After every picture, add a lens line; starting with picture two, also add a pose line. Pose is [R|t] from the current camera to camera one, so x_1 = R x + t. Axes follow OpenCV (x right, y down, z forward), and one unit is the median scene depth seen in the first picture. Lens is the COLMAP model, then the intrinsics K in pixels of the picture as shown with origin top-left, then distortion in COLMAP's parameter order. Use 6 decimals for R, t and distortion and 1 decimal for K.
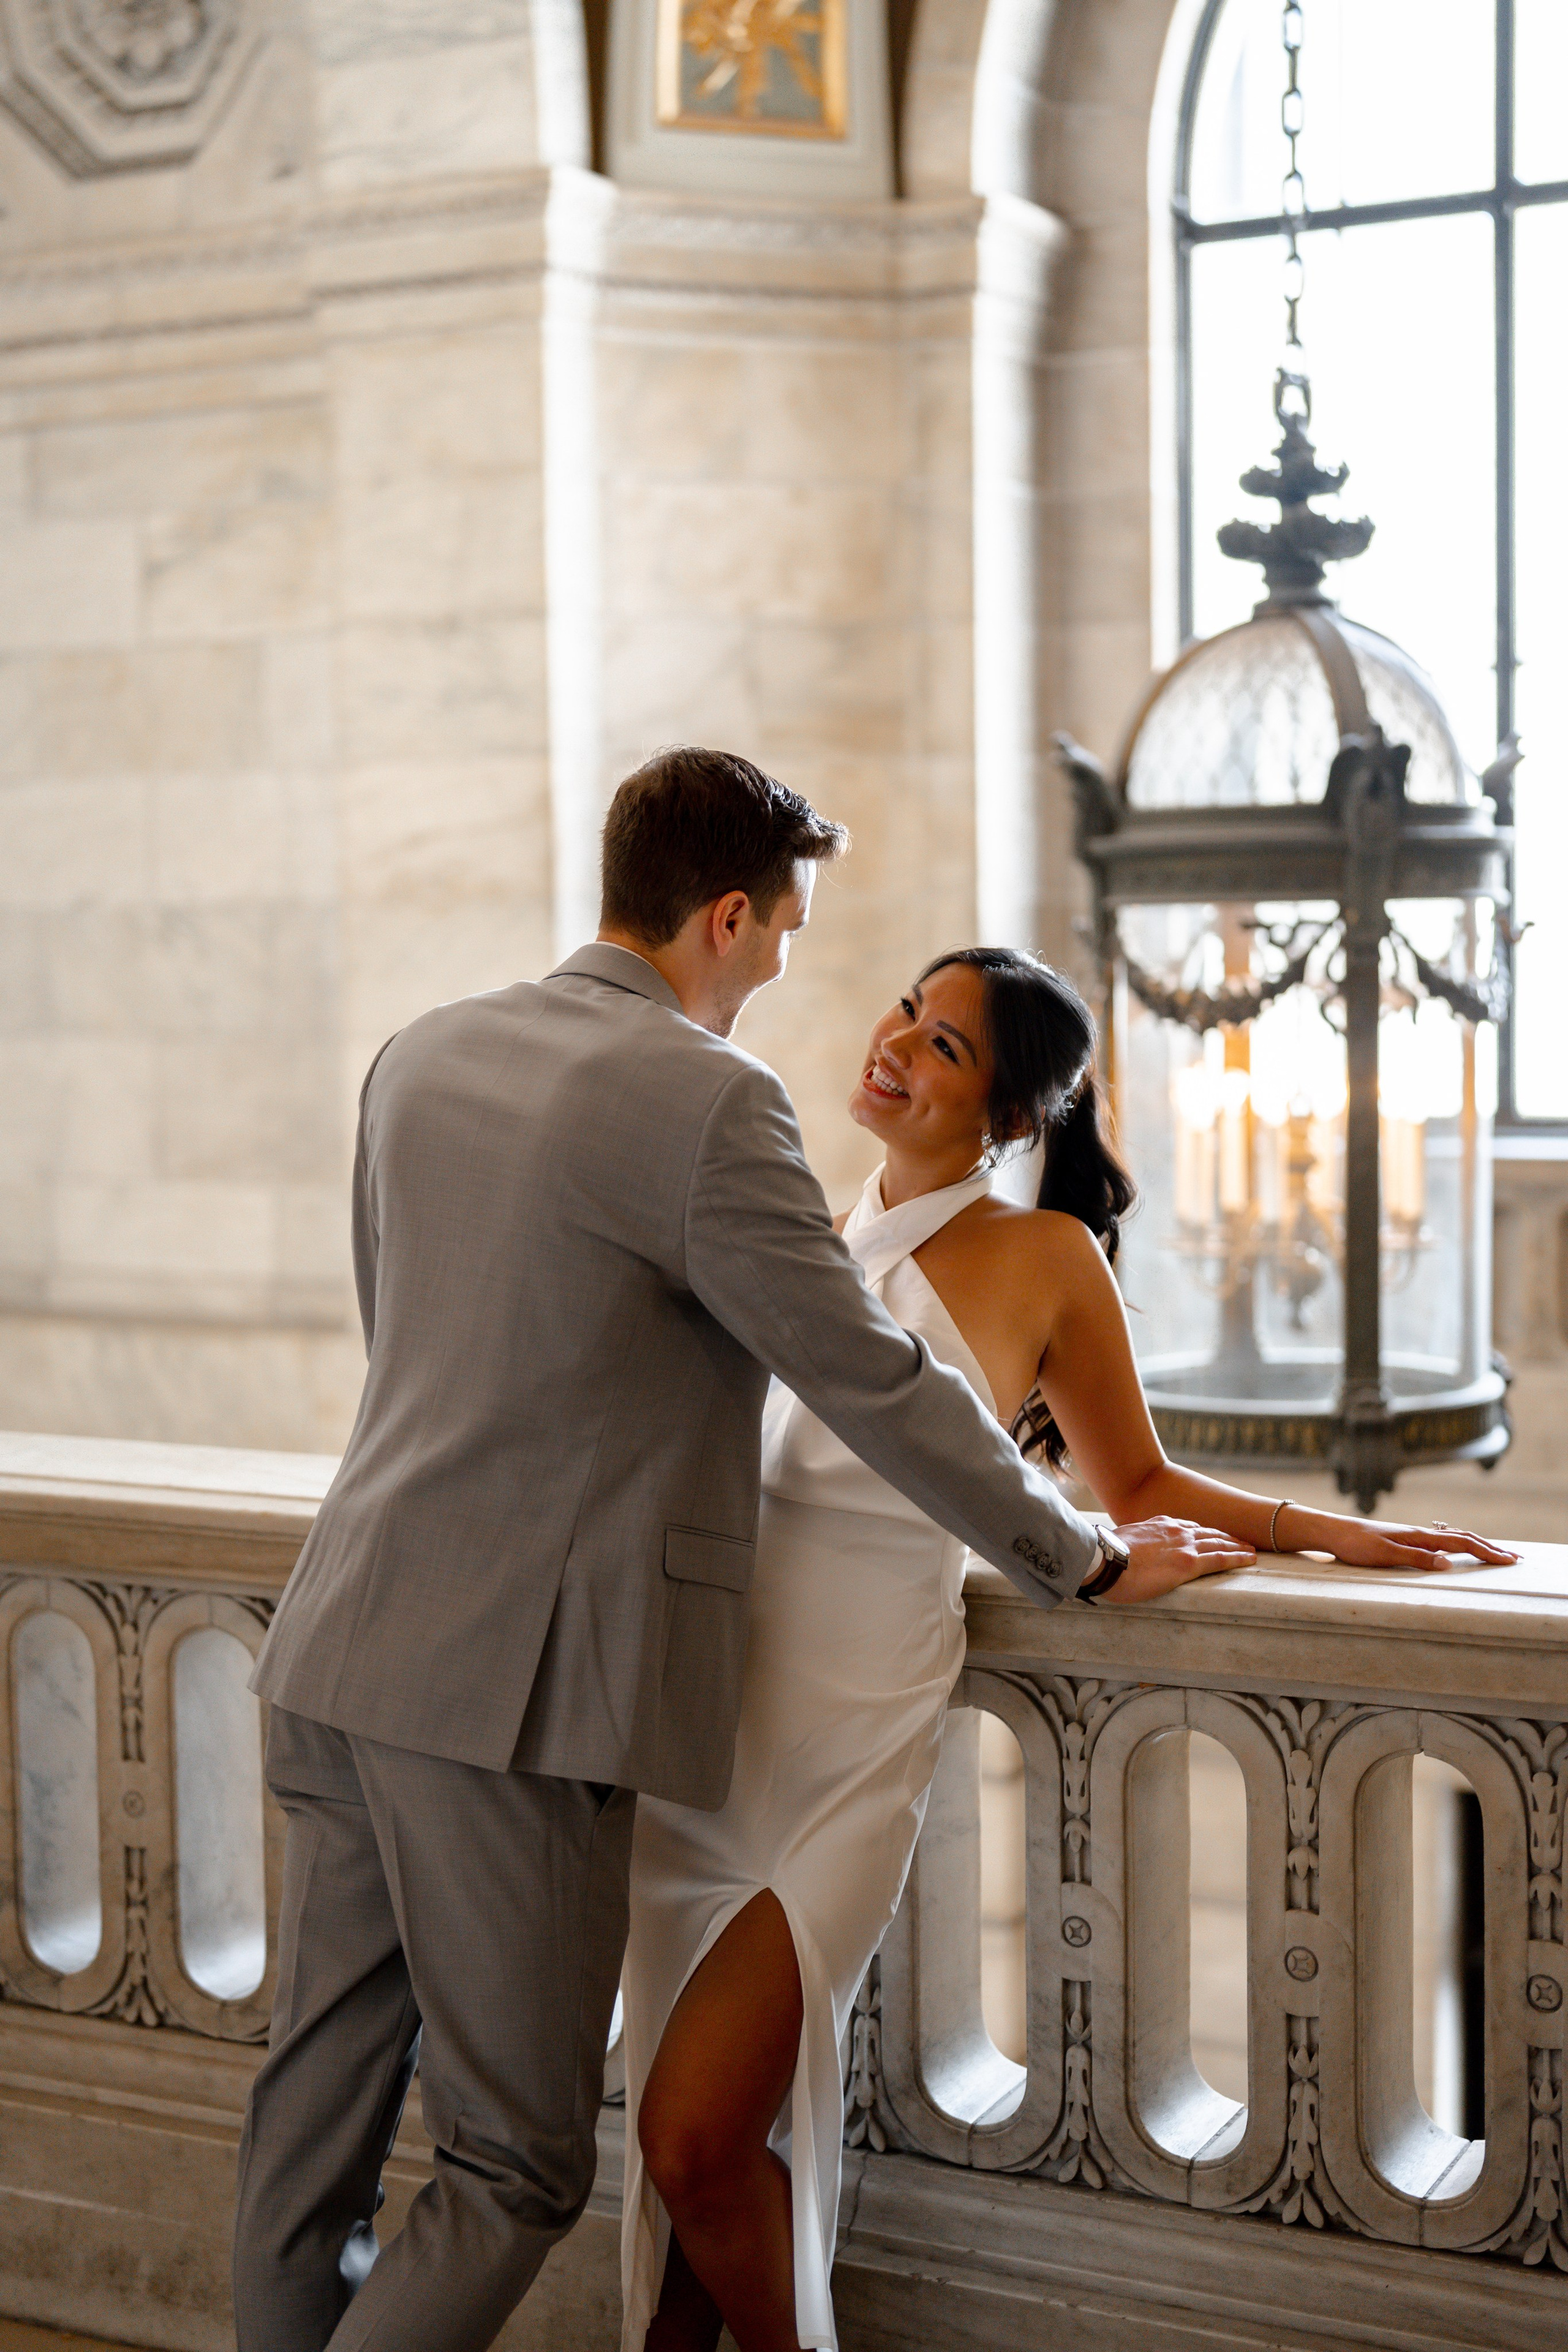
lens RADIAL K [[3273.9, 0, 800.5], [0, 3273.9, 1166.9], [0, 0, 1]] dist [0.020054, 0.000000]
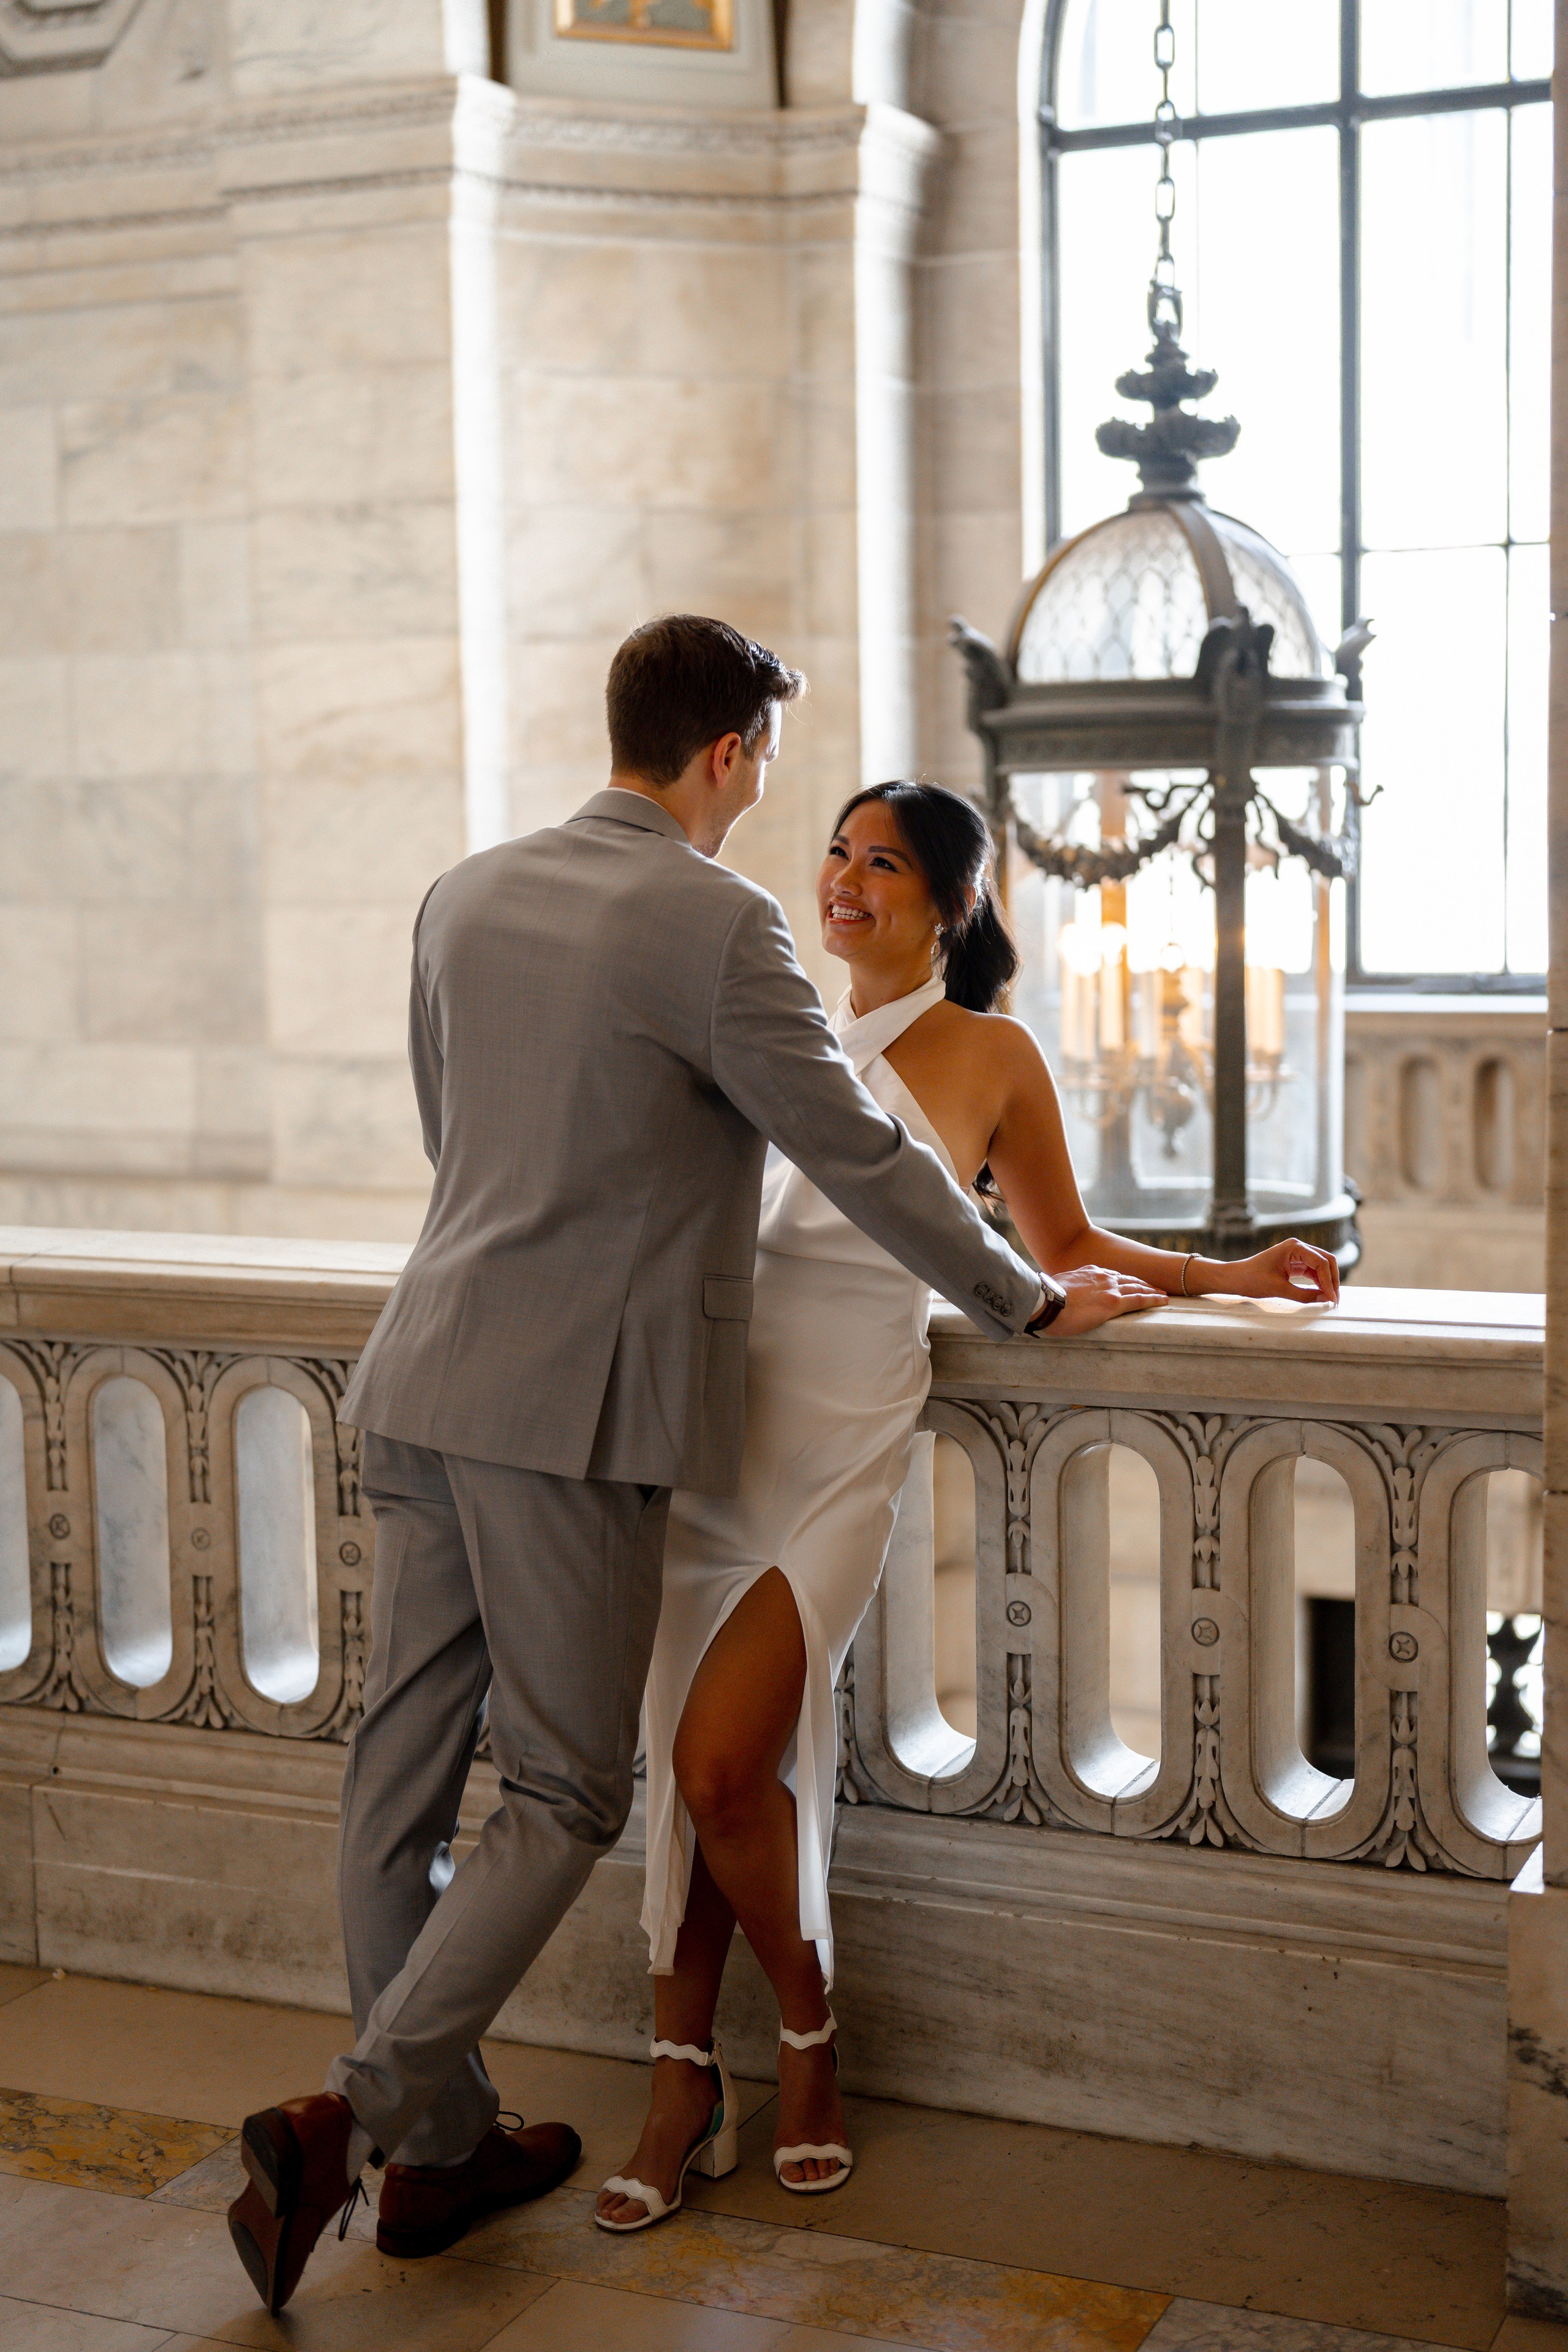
lens RADIAL K [[3273.9, 0, 795.1], [0, 3273.9, 1169.0], [0, 0, 1]] dist [0.020054, 0.000000]
pose [[0.998837, -0.007603, 0.047620, -0.045503], [0.005883, 0.999329, 0.036165, 0.021229], [-0.047863, -0.035843, 0.998211, -0.163415]]
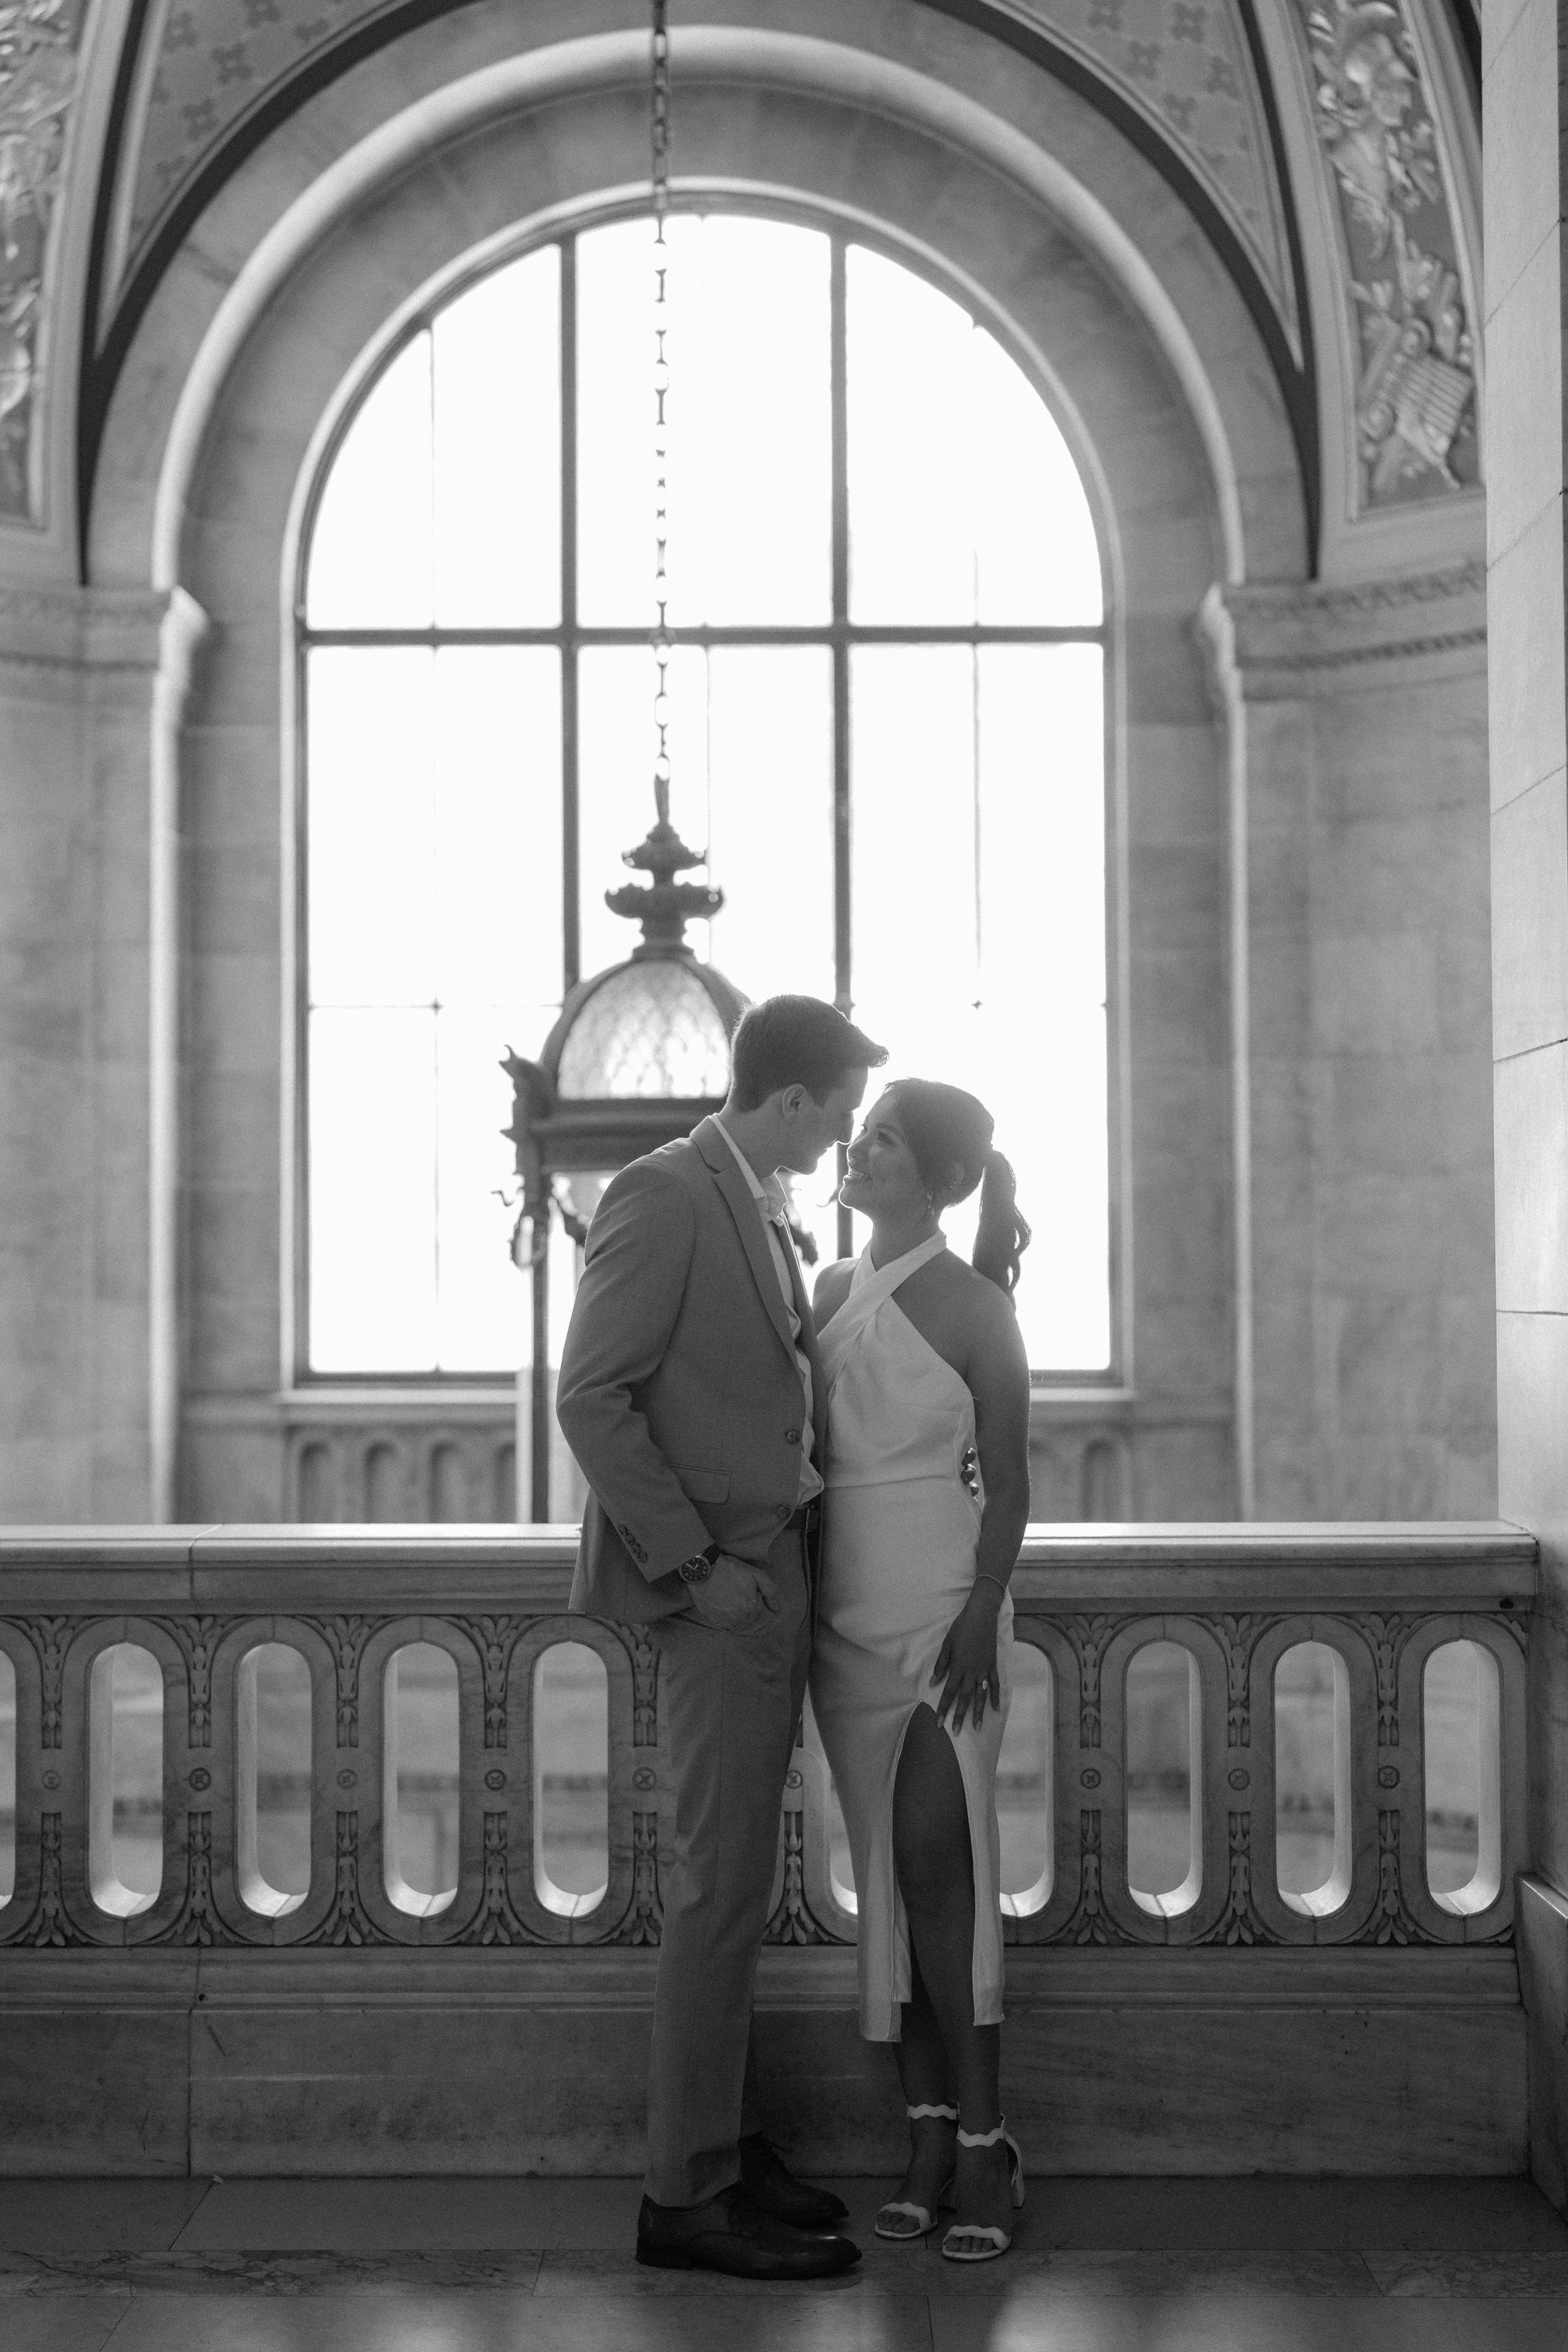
lens RADIAL K [[3273.9, 0, 785.6], [0, 3273.9, 1187.5], [0, 0, 1]] dist [0.020054, 0.000000]
pose [[0.893784, 0.022265, 0.447945, -0.636423], [0.022358, 0.995313, -0.094083, 0.079500], [-0.447941, 0.094105, 0.889097, -0.304968]]
